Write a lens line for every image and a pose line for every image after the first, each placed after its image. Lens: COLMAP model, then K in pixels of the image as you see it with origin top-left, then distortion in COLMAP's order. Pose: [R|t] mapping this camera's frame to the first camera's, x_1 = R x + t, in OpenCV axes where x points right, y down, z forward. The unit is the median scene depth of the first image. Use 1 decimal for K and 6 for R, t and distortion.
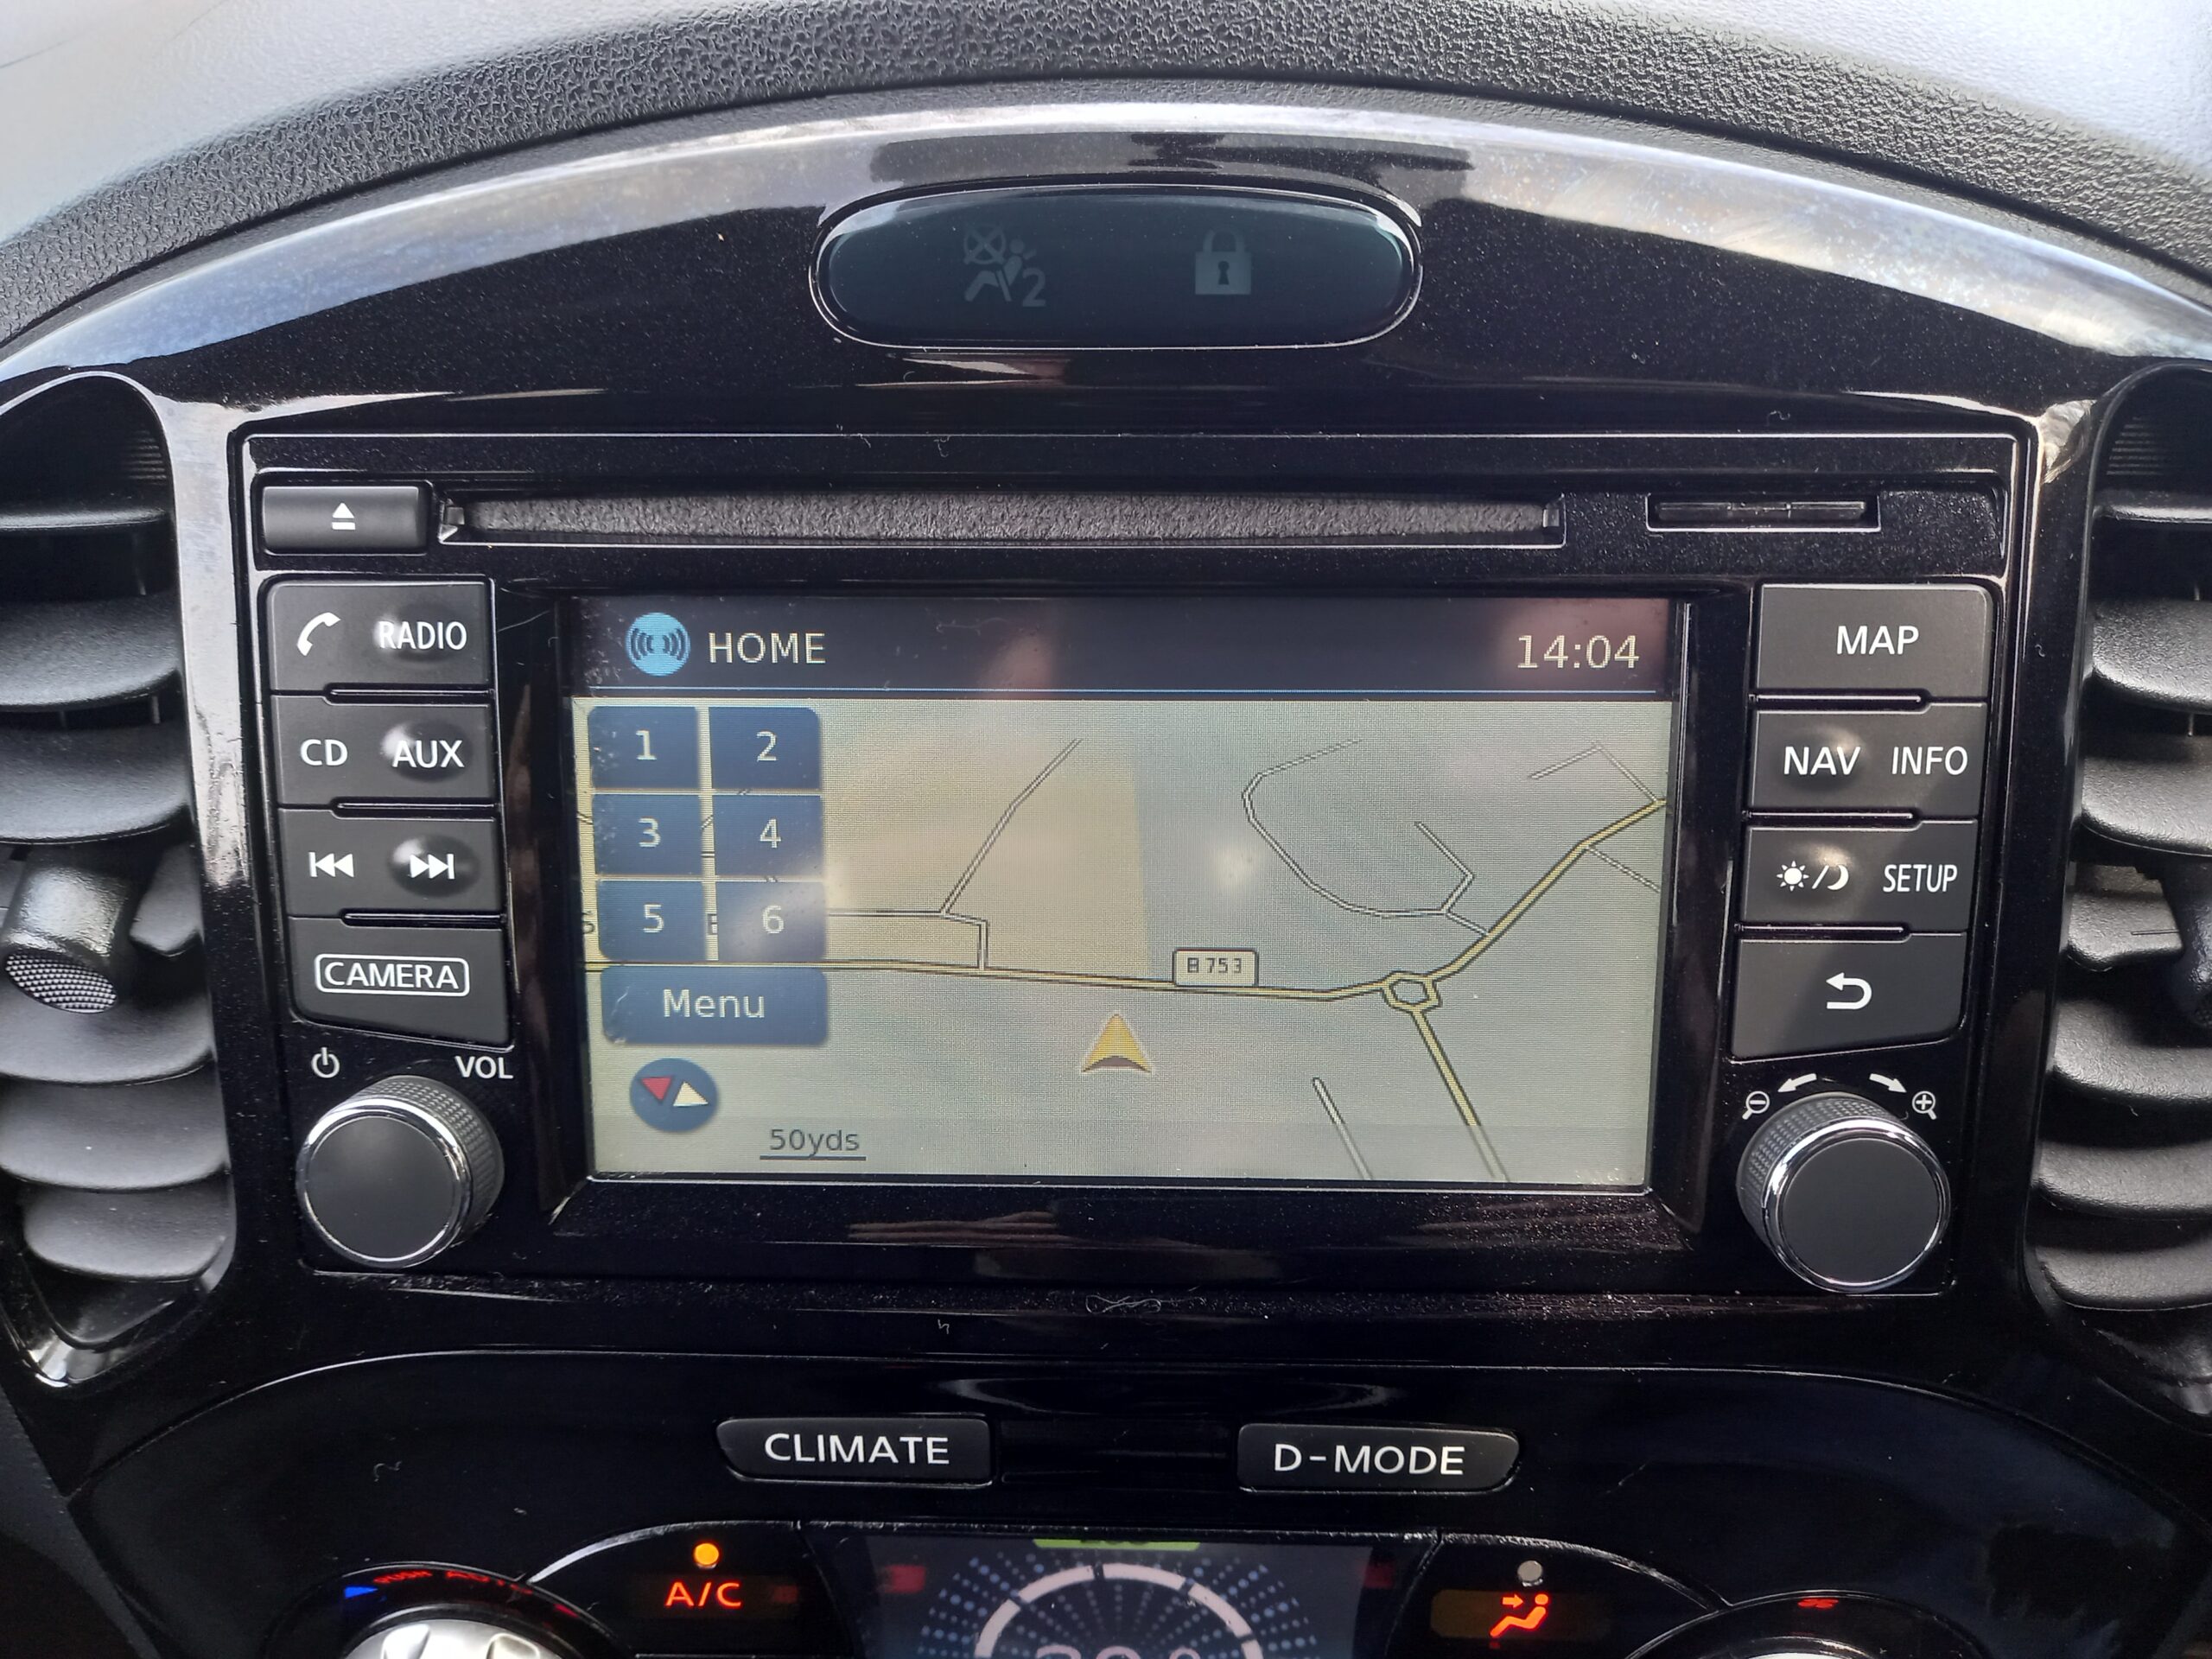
lens RADIAL K [[1630.2, 0, 1118.7], [0, 1630.2, 830.0], [0, 0, 1]] dist [0.055796, -0.050838]
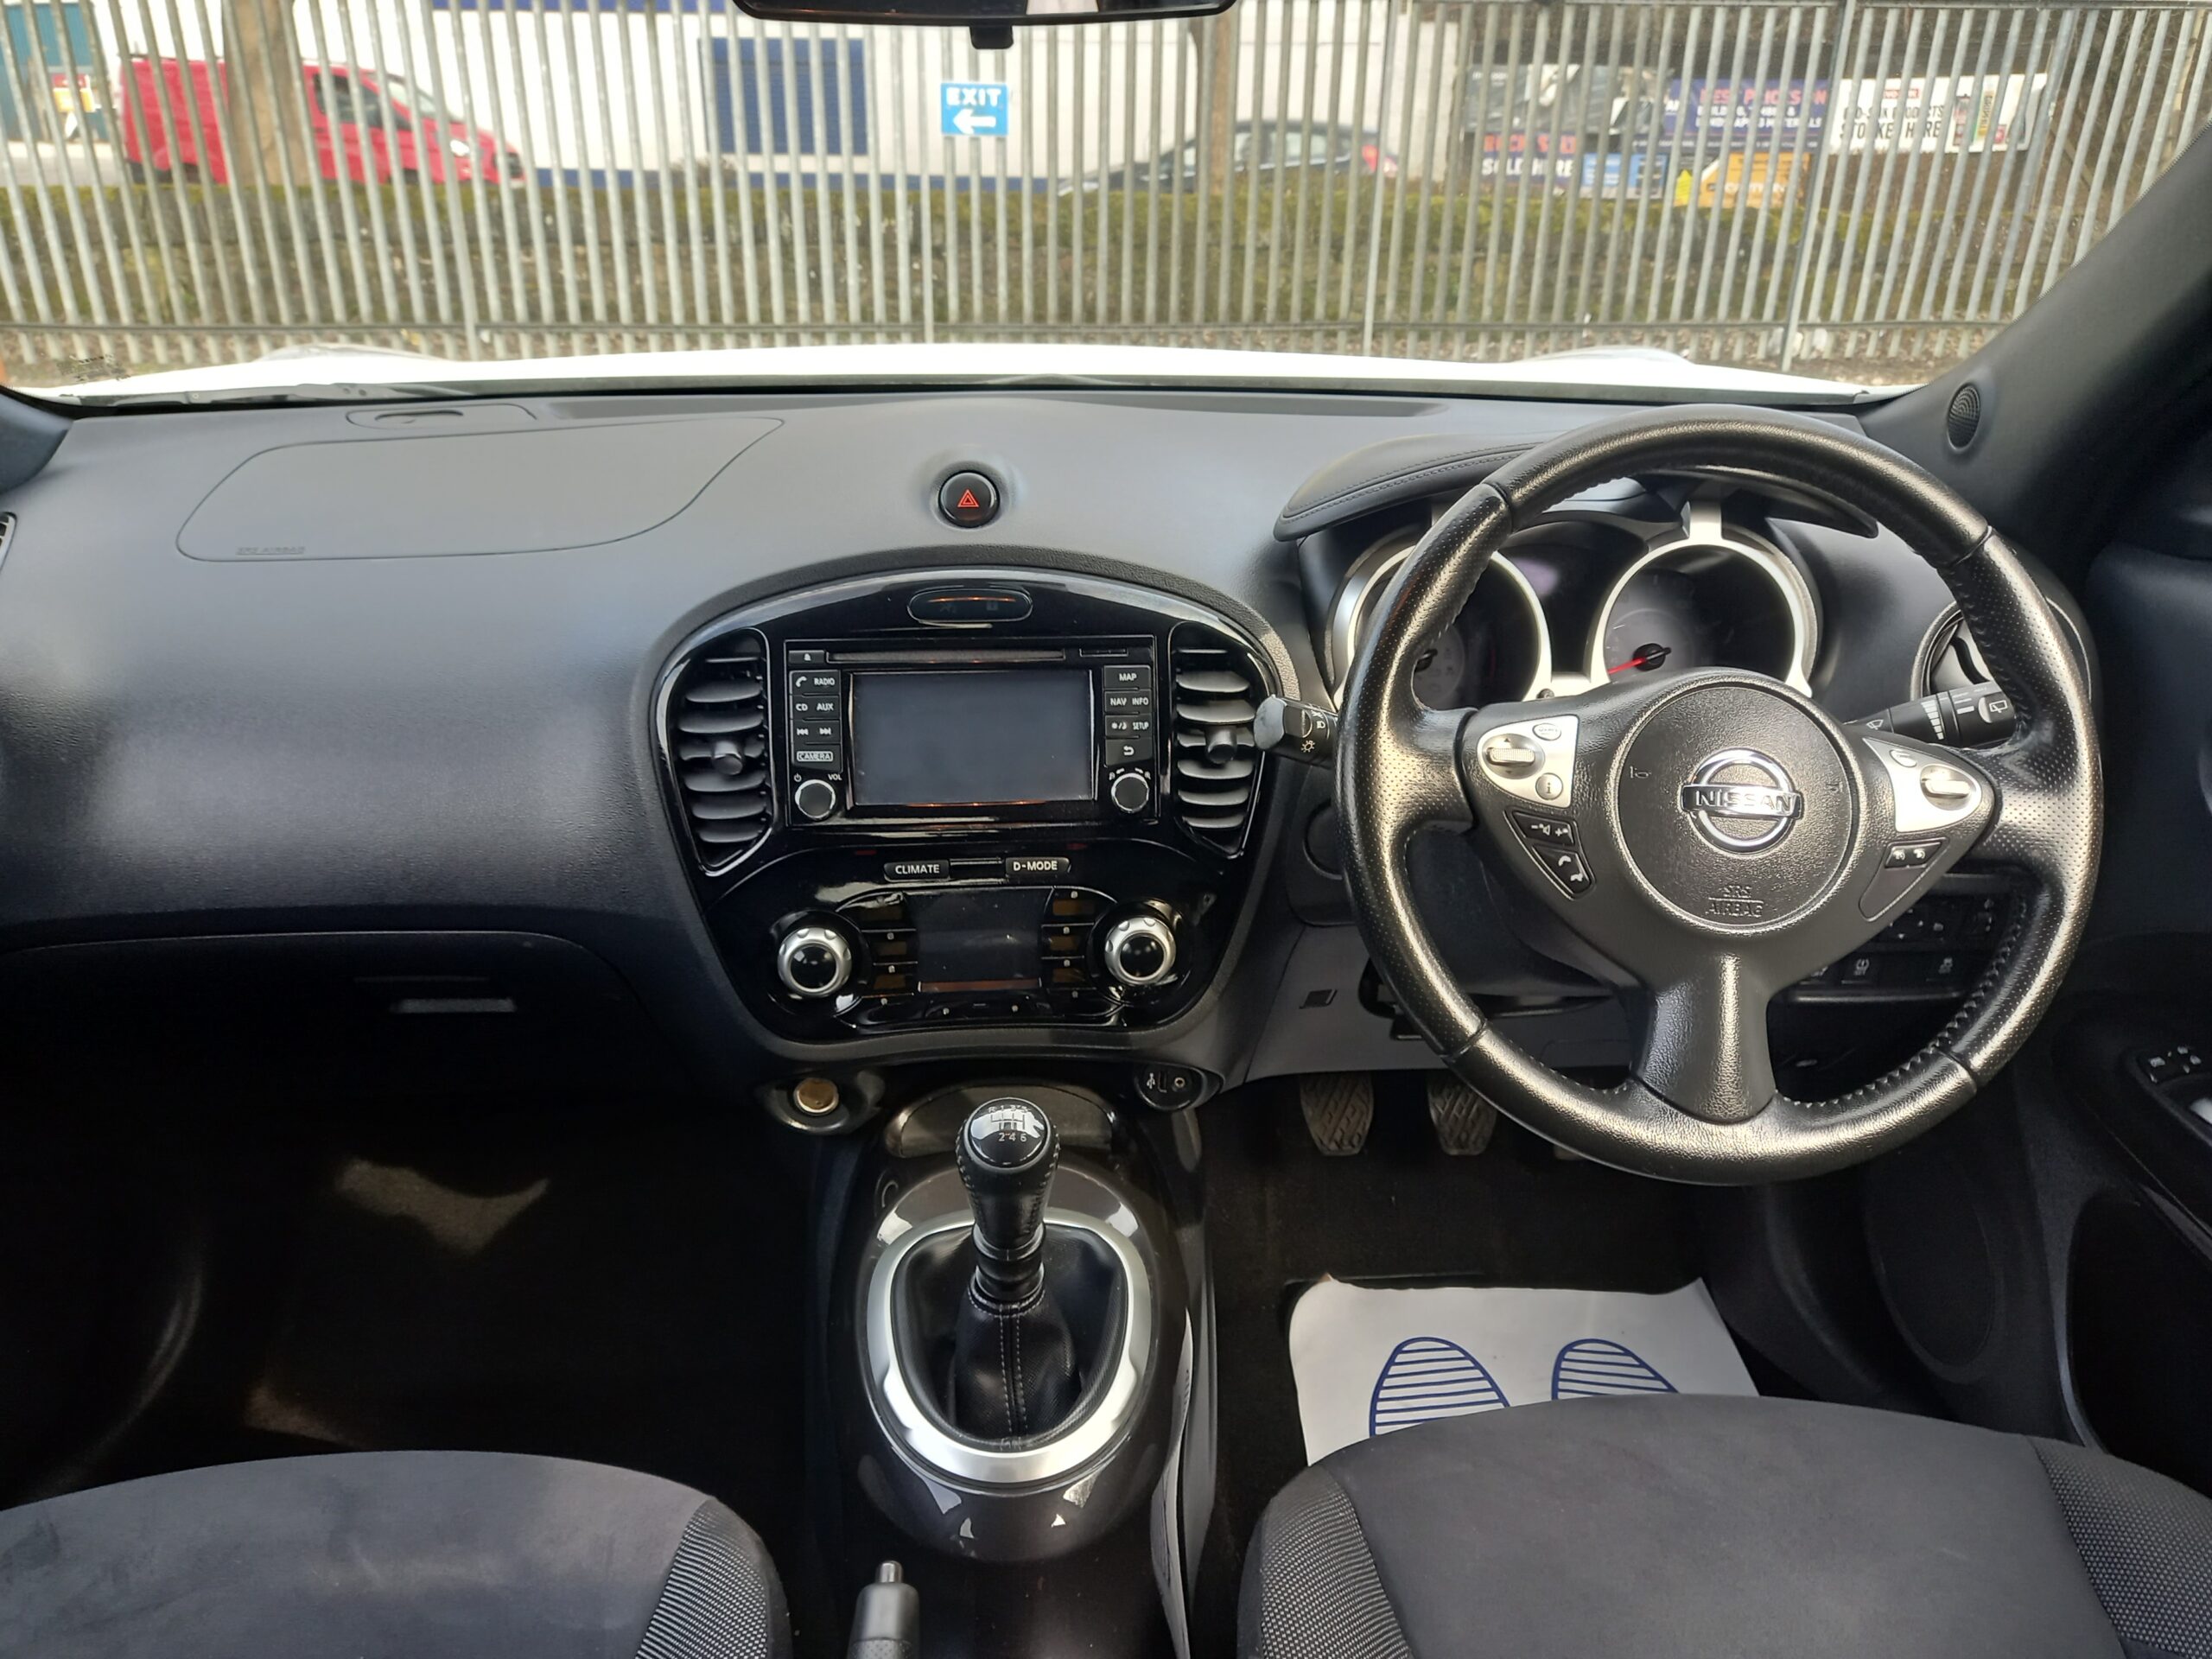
lens RADIAL K [[1630.2, 0, 1102.7], [0, 1630.2, 840.9], [0, 0, 1]] dist [0.055796, -0.050838]
pose [[0.992995, -0.027005, 0.115028, -0.176588], [0.040850, 0.991962, -0.119761, 0.889033], [-0.110870, 0.123621, 0.986116, -3.494580]]
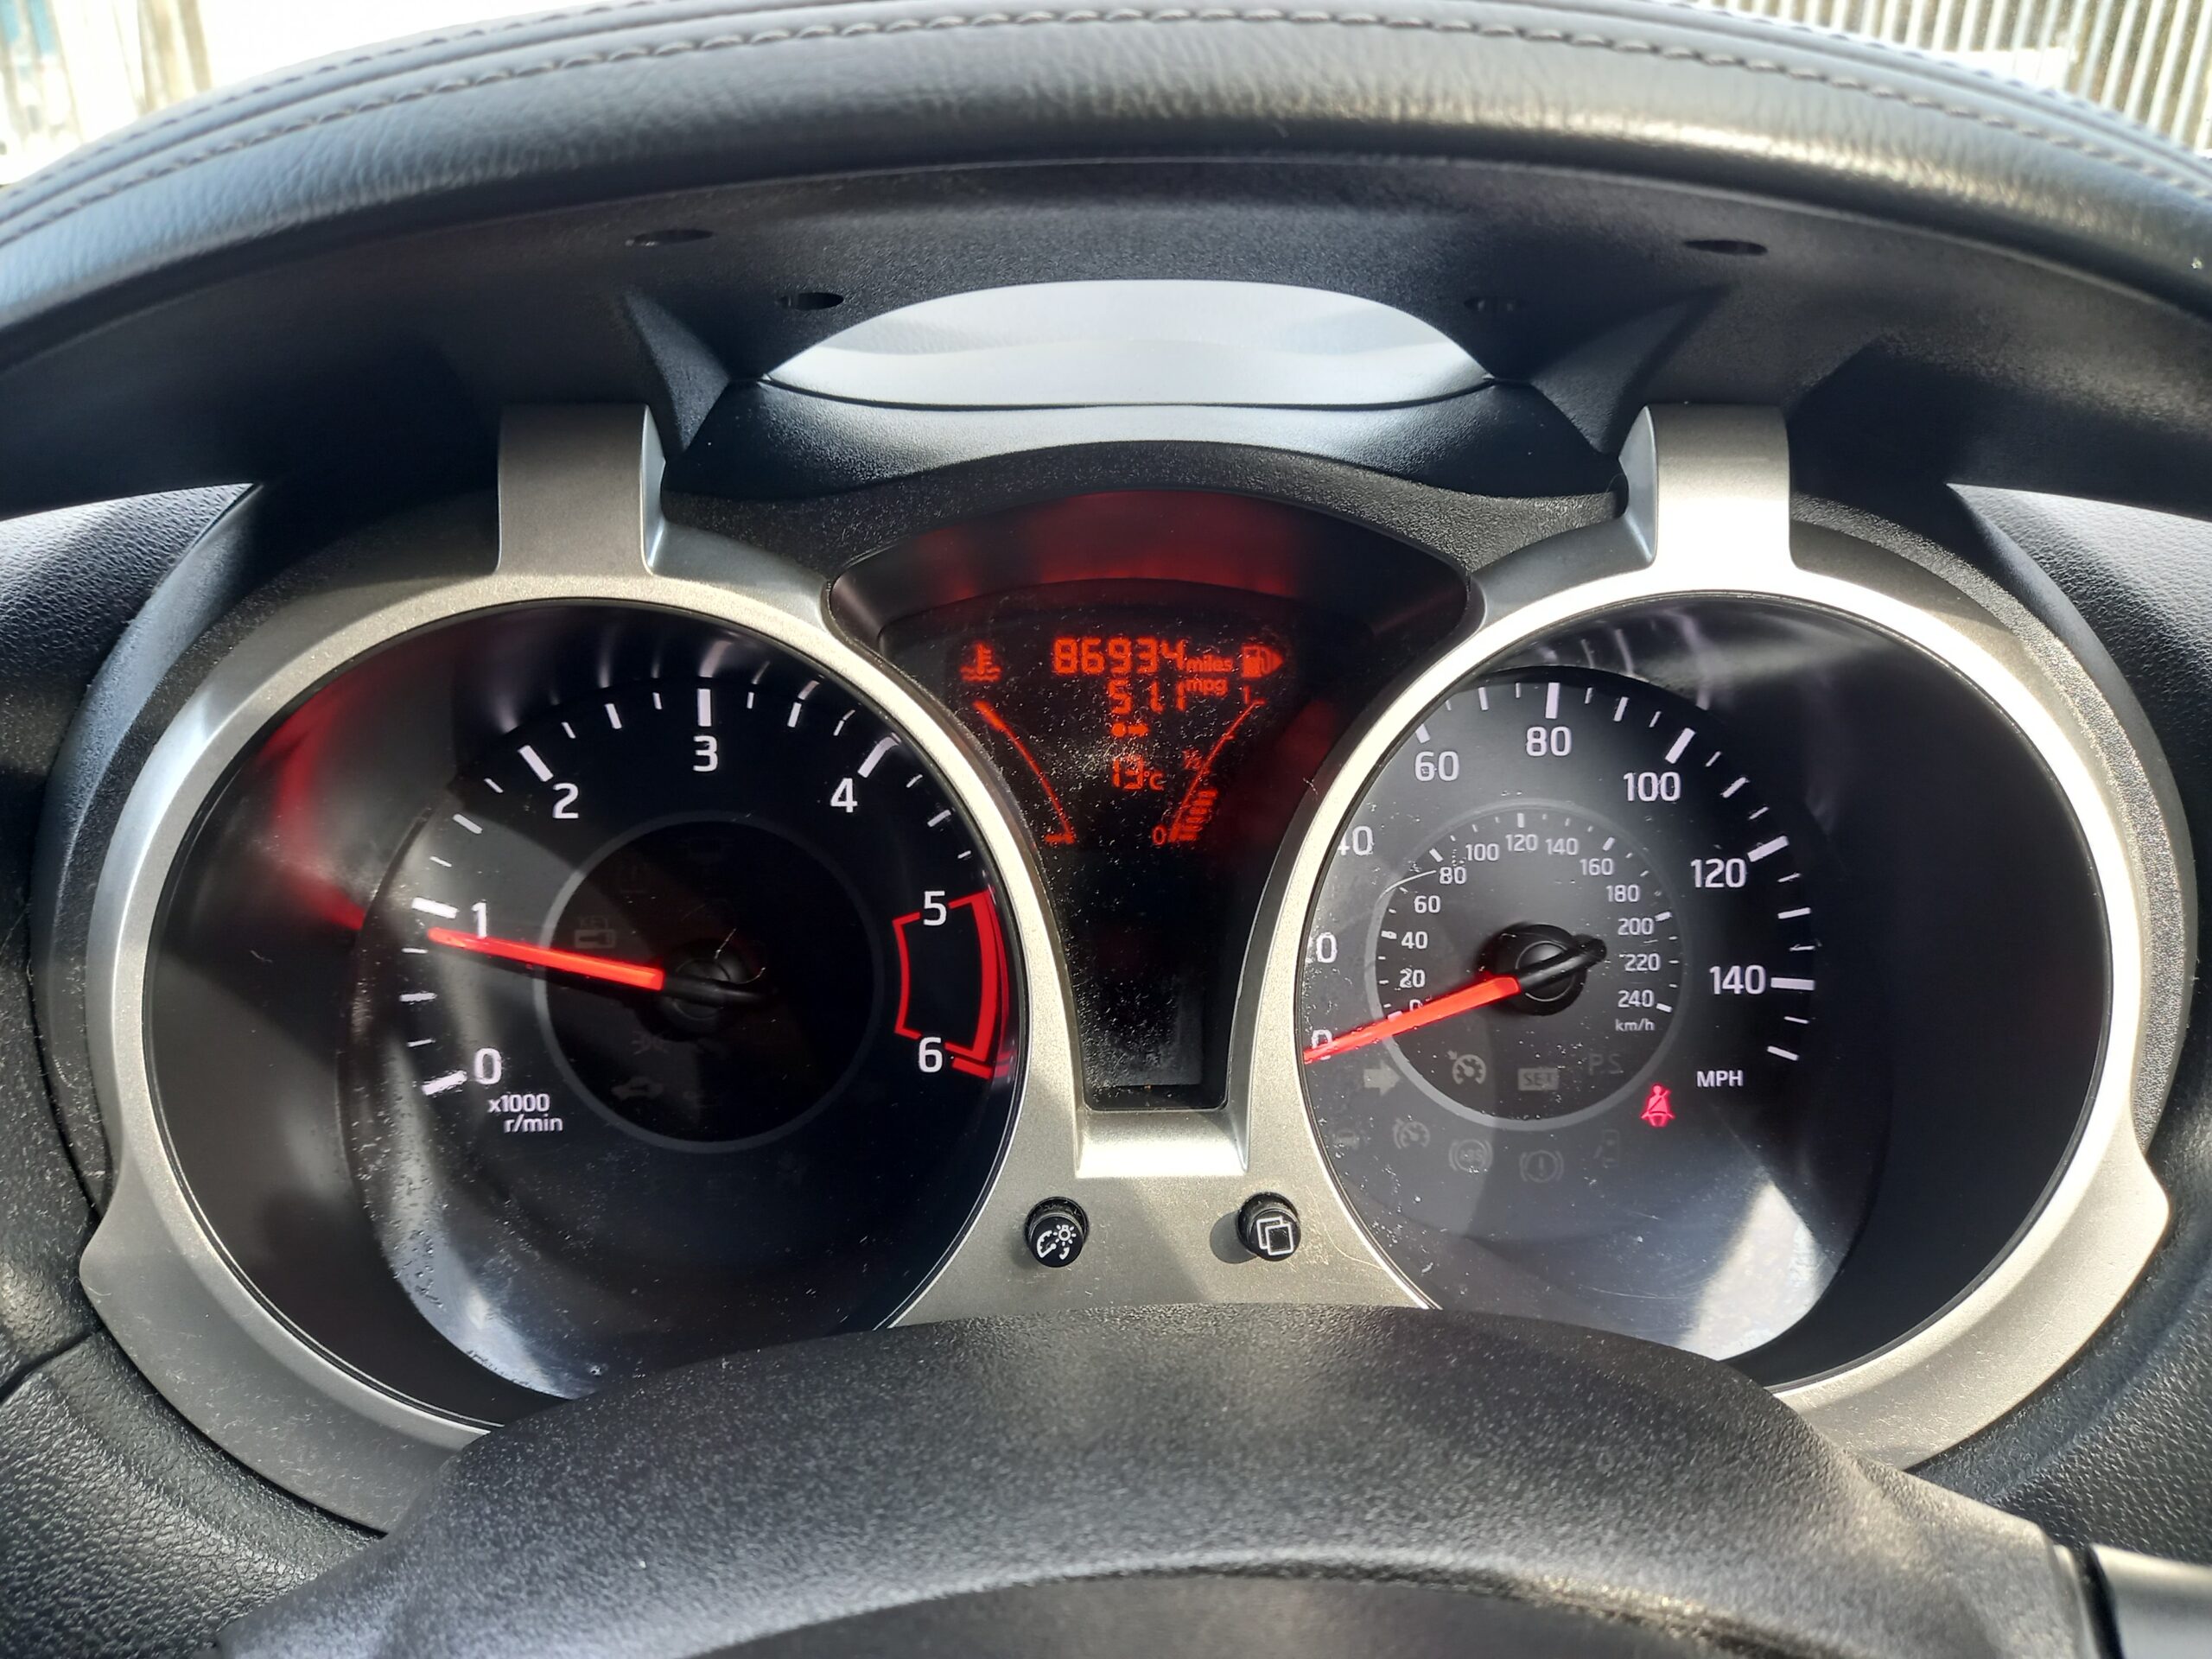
lens RADIAL K [[1630.2, 0, 1098.9], [0, 1630.2, 820.5], [0, 0, 1]] dist [0.055796, -0.050838]
pose [[0.994466, -0.025507, 0.101911, 1.682842], [0.038882, 0.990554, -0.131493, -0.232732], [-0.097595, 0.134728, 0.986065, 0.043026]]
